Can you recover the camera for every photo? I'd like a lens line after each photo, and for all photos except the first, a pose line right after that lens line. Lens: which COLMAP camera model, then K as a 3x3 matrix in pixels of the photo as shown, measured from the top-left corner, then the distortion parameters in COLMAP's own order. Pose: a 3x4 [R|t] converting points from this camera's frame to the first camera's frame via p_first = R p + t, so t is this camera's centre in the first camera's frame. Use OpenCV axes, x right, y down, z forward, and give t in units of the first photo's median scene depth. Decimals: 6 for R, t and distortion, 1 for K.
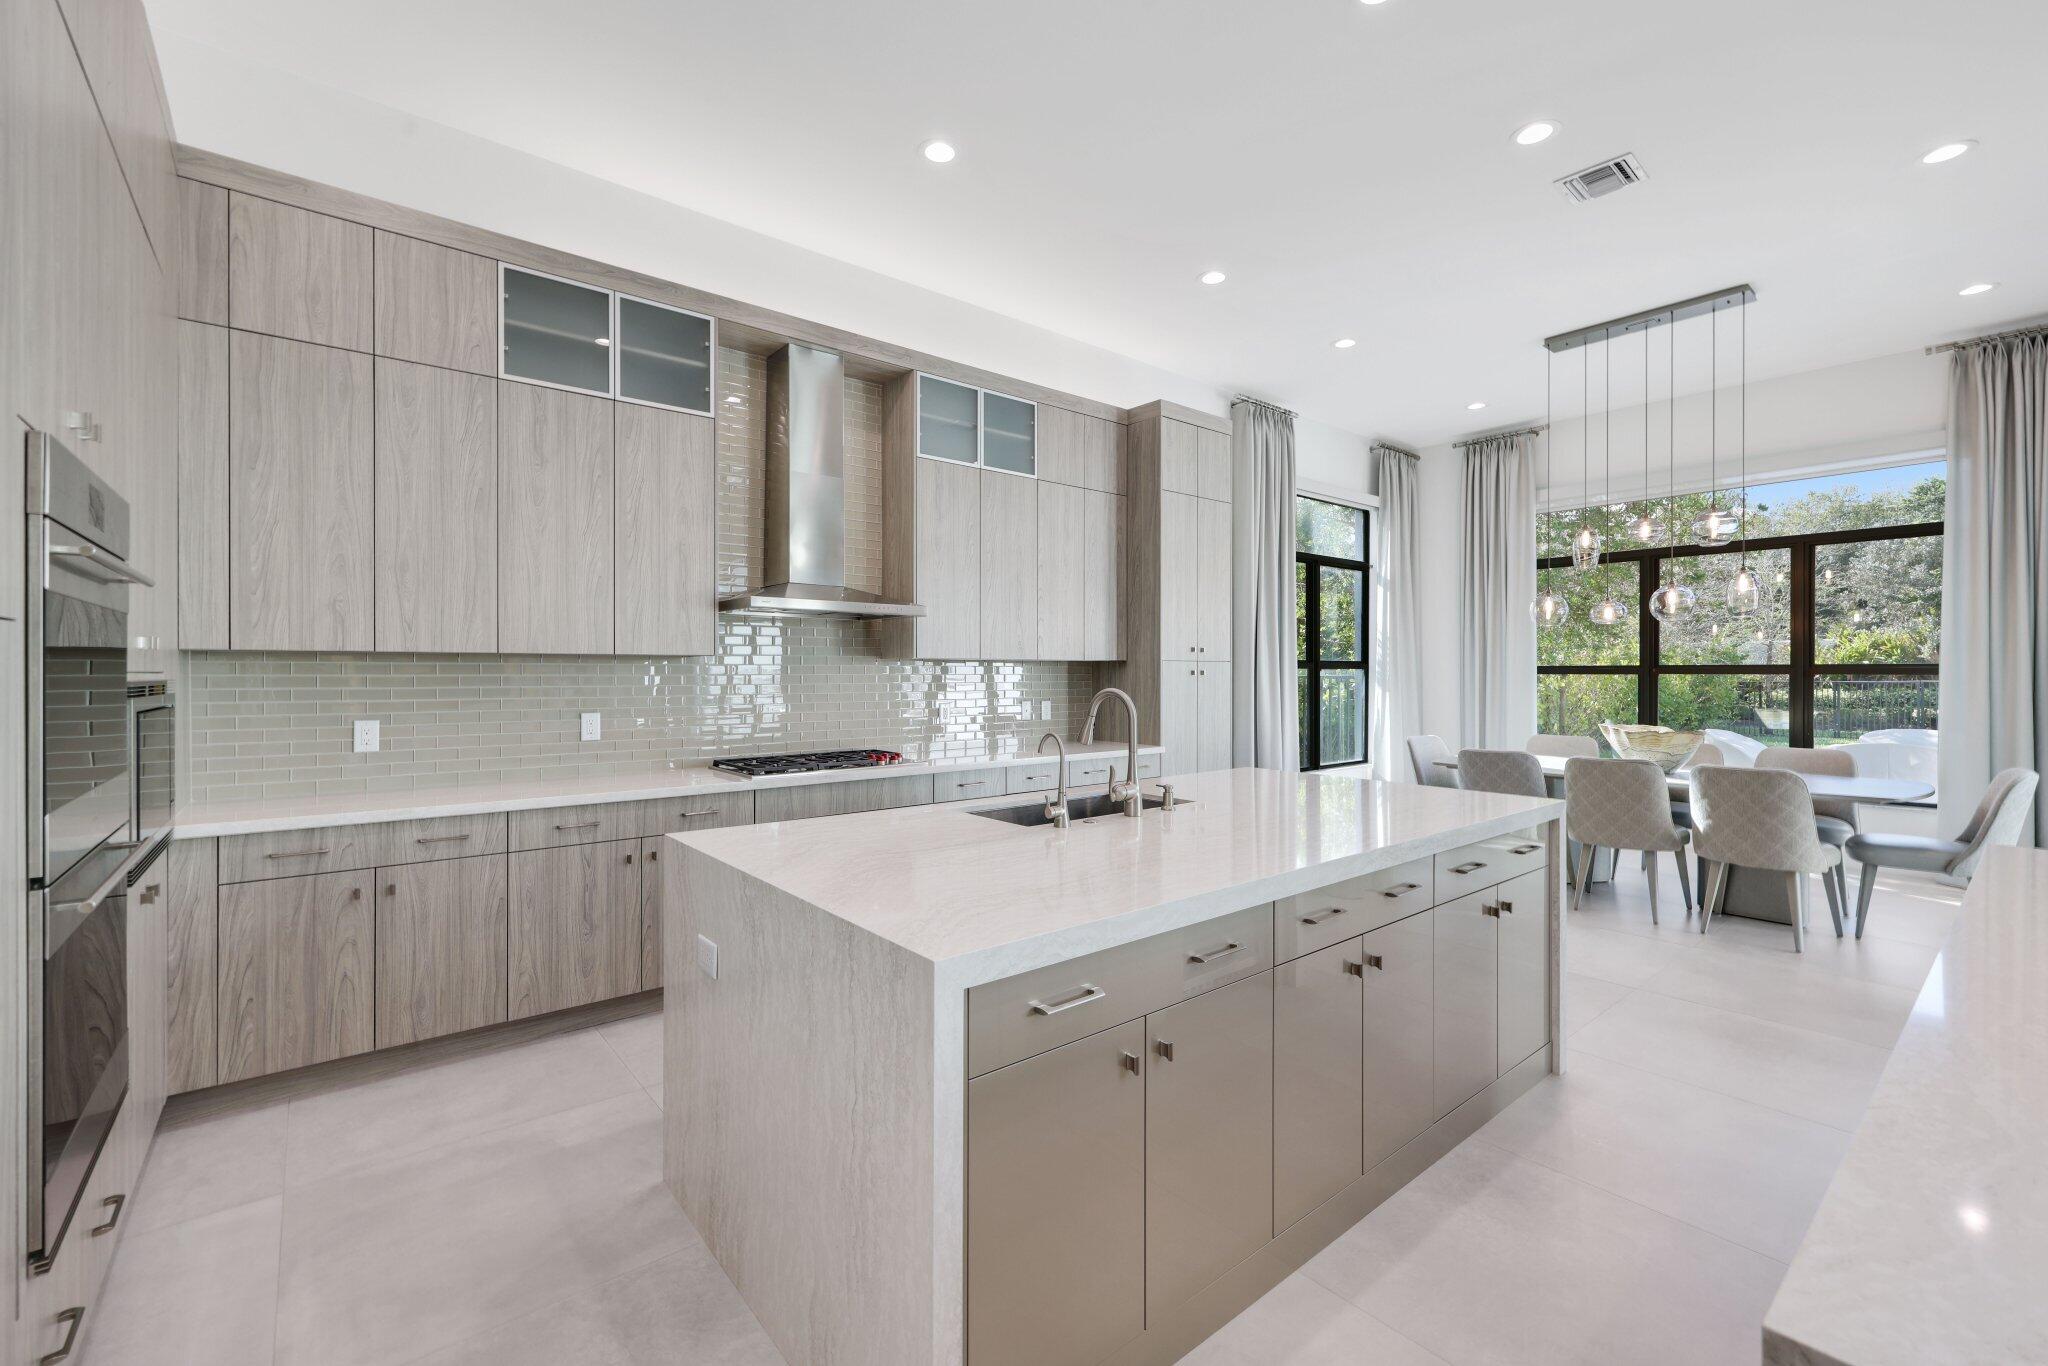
lens RADIAL K [[878.3, 0, 1017.7], [0, 878.3, 678.7], [0, 0, 1]] dist [0.002279, 0.000068]
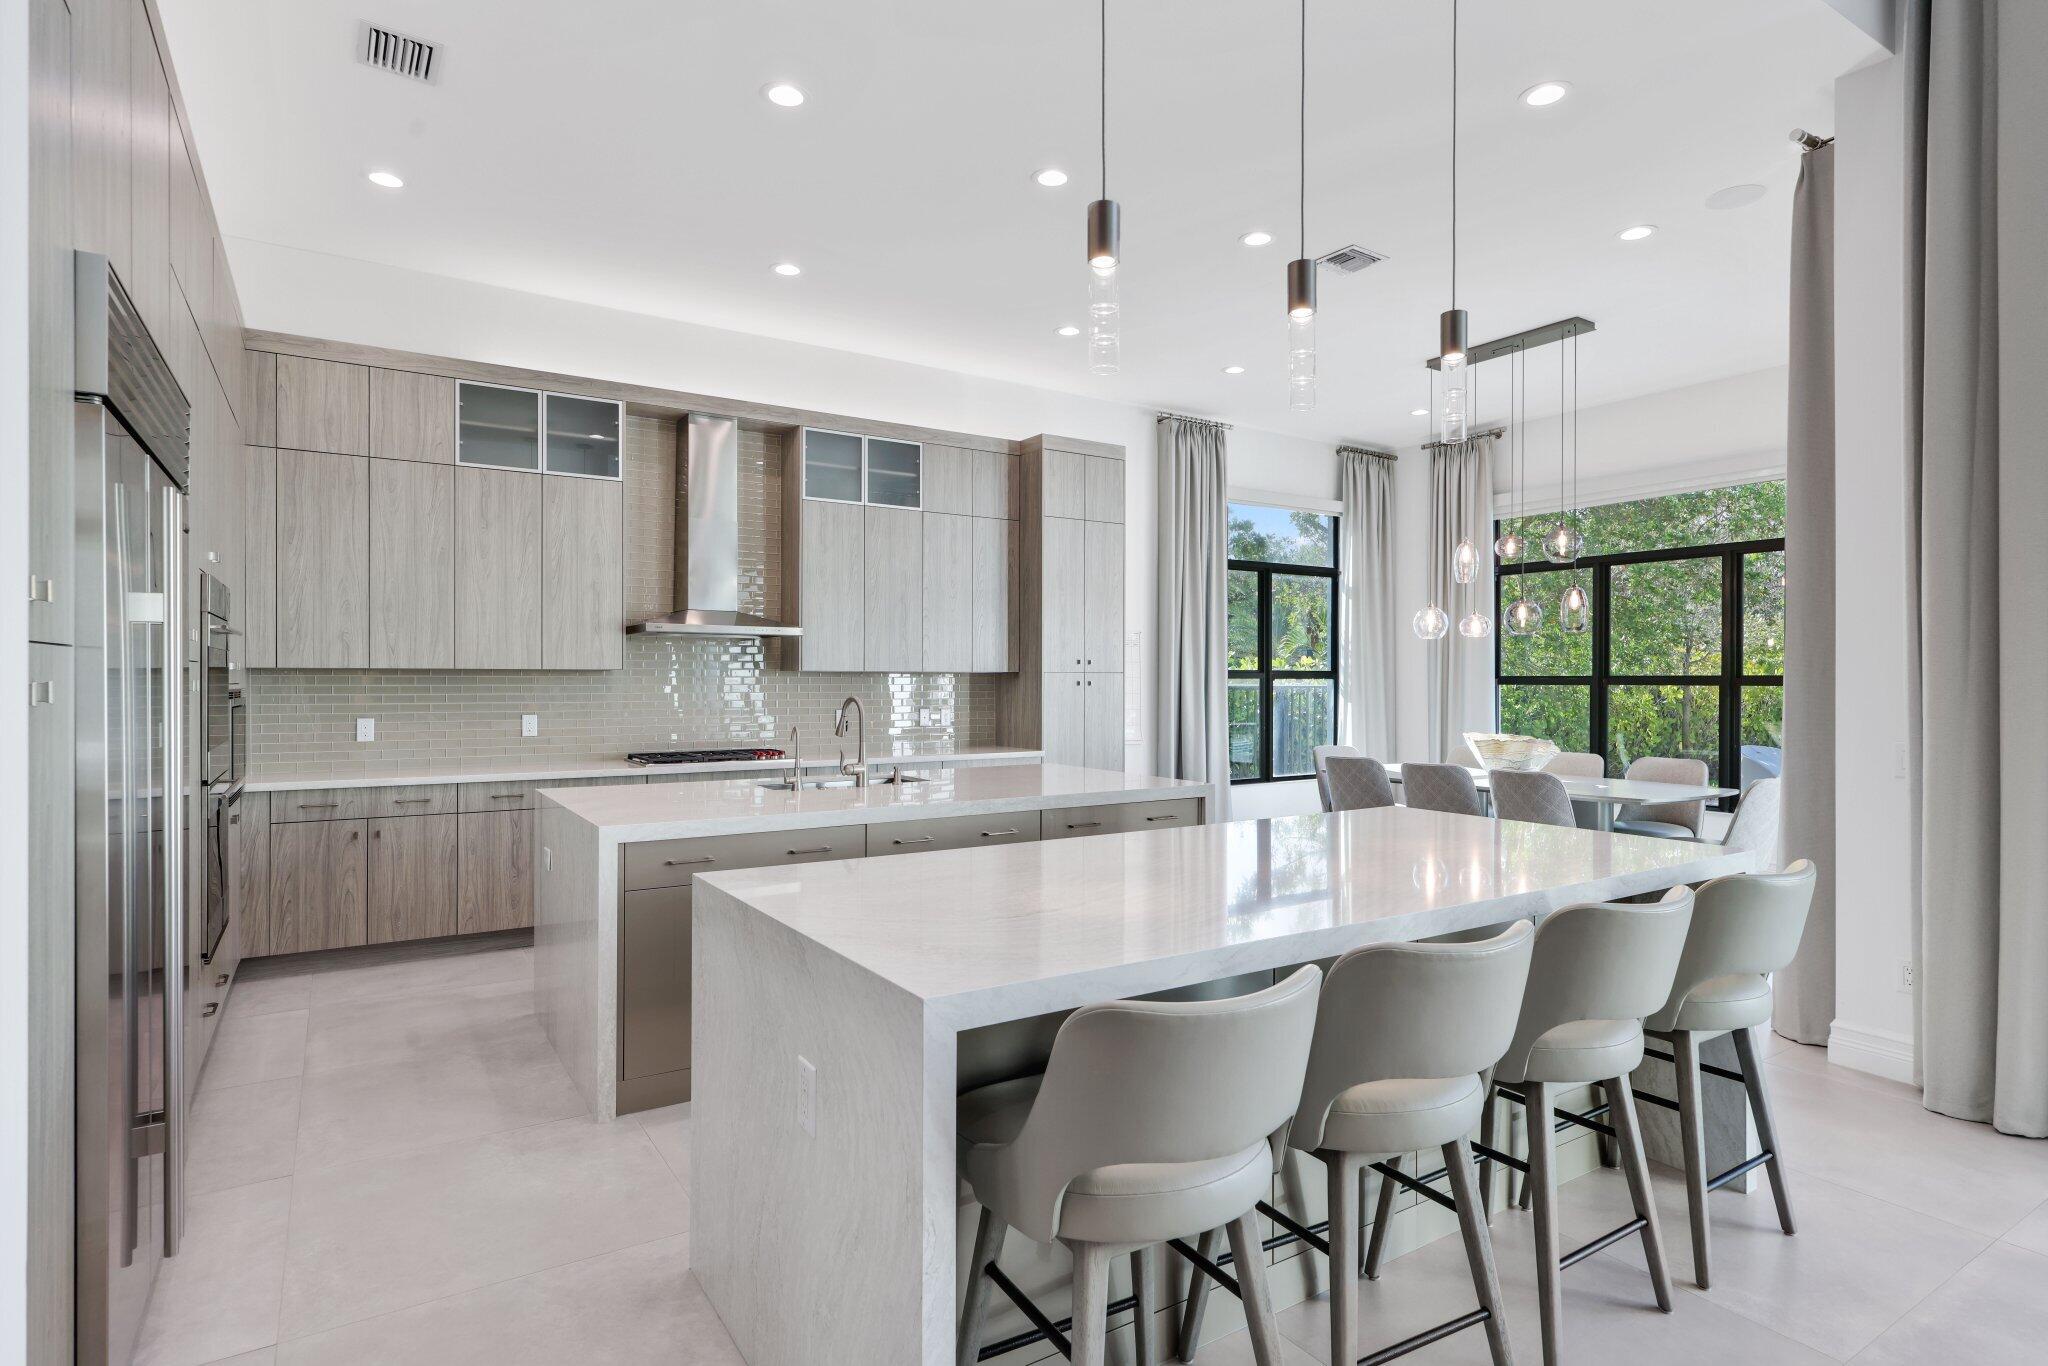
lens RADIAL K [[1098.6, 0, 1023.3], [0, 1098.6, 690.1], [0, 0, 1]] dist [0.000507, 0.000552]
pose [[0.992781, 0.001709, -0.119931, 0.355729], [-0.001587, 0.999998, 0.001116, 0.000120], [0.119933, -0.000918, 0.992782, -0.425027]]
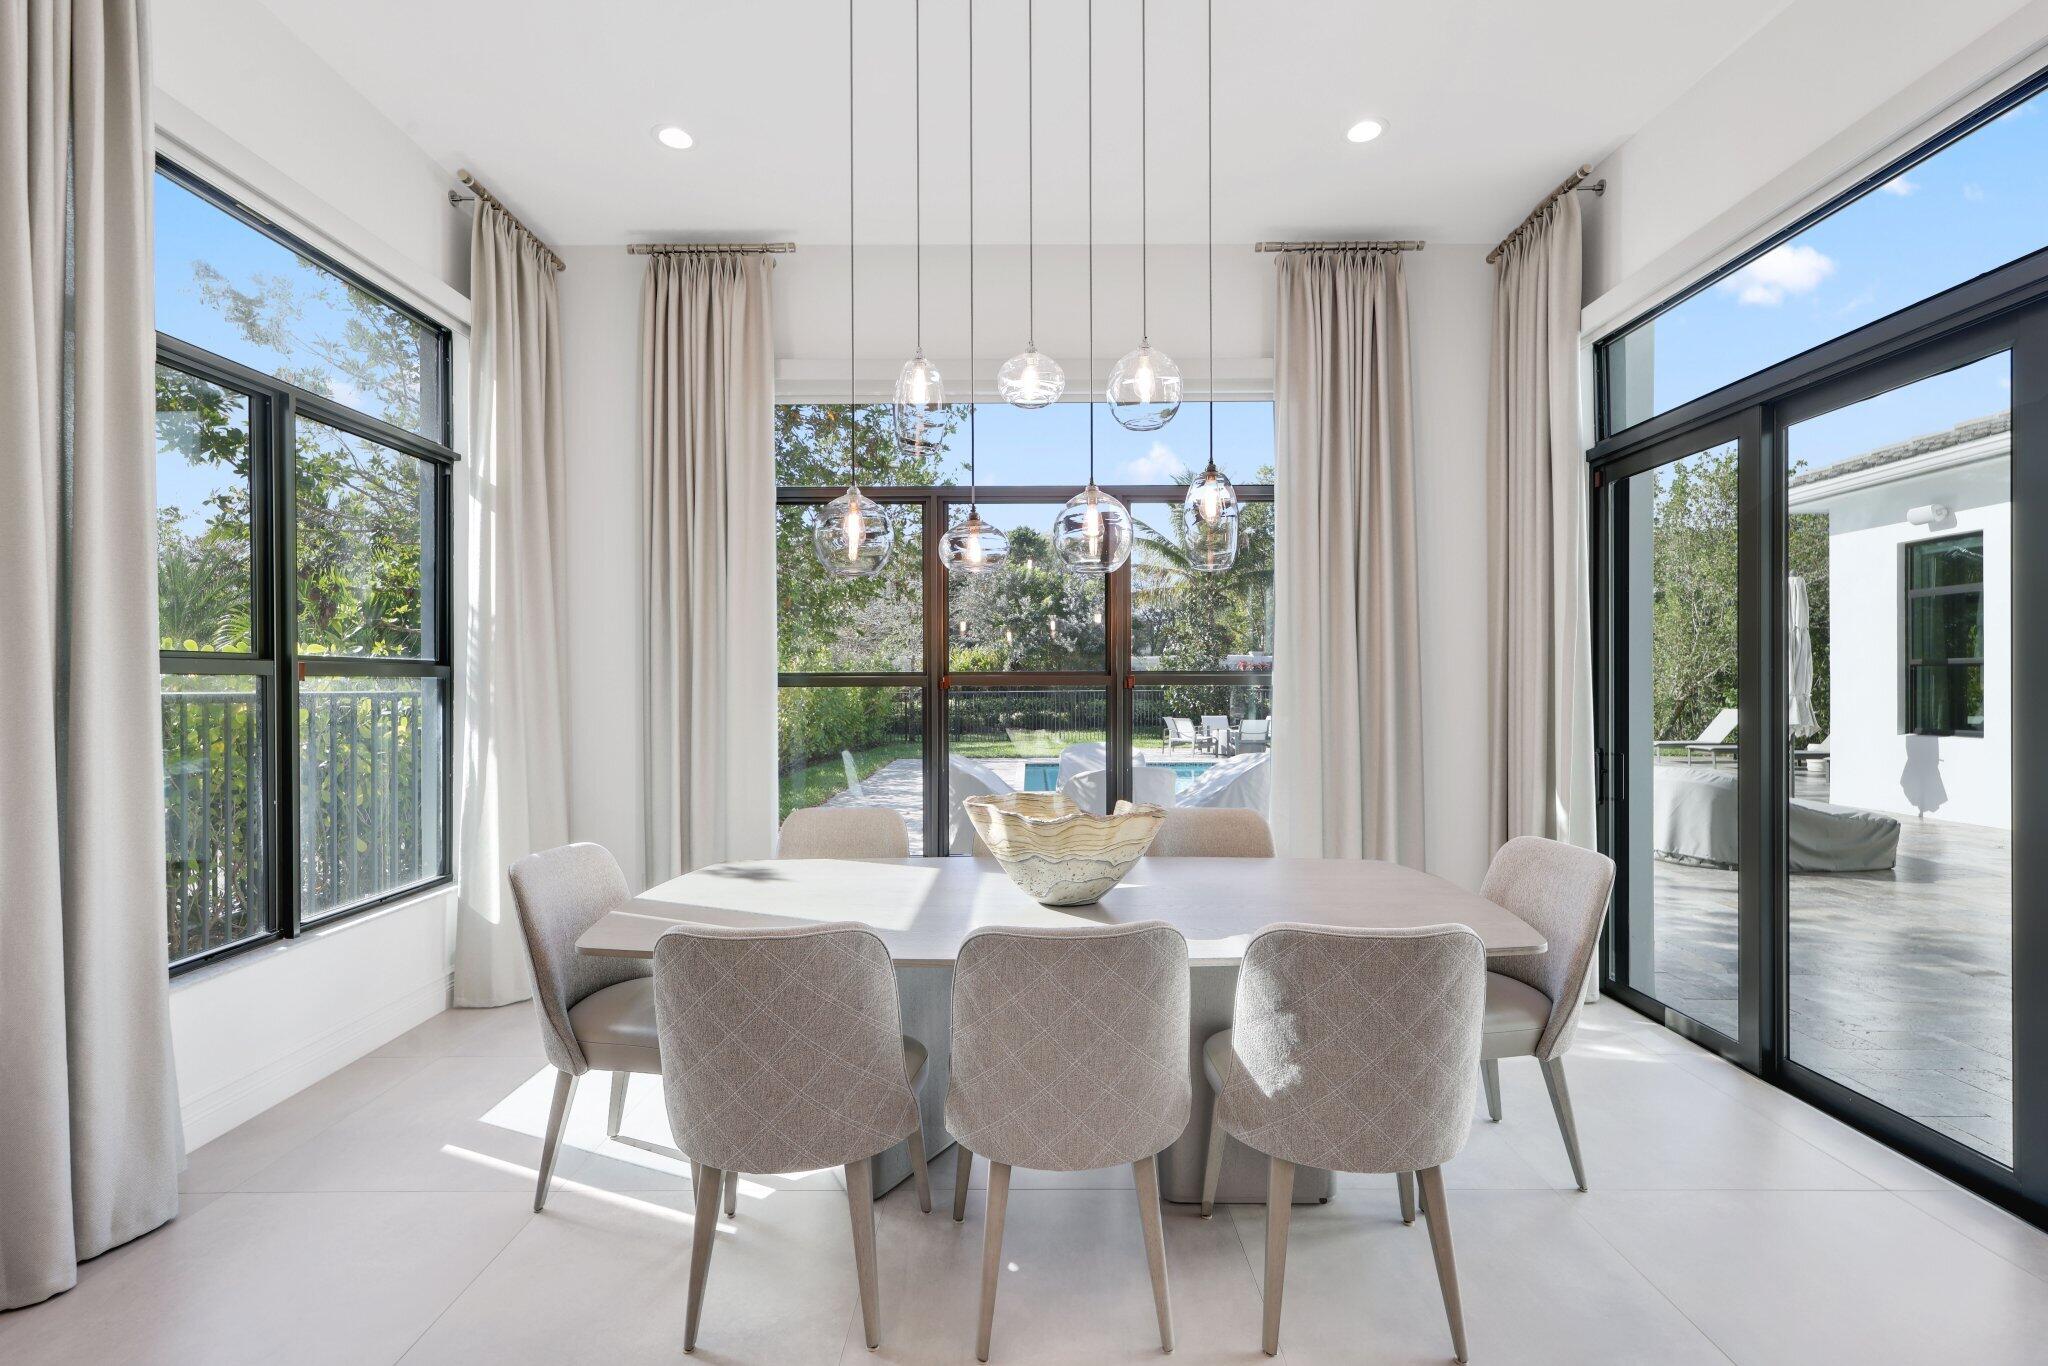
lens RADIAL K [[932.4, 0, 1035.5], [0, 932.4, 684.4], [0, 0, 1]] dist [0.001025, -0.001028]
pose [[0.639764, -0.002139, 0.768568, 0.387314], [0.008223, 0.999958, -0.004062, -0.005690], [-0.768527, 0.008919, 0.639755, 0.798991]]
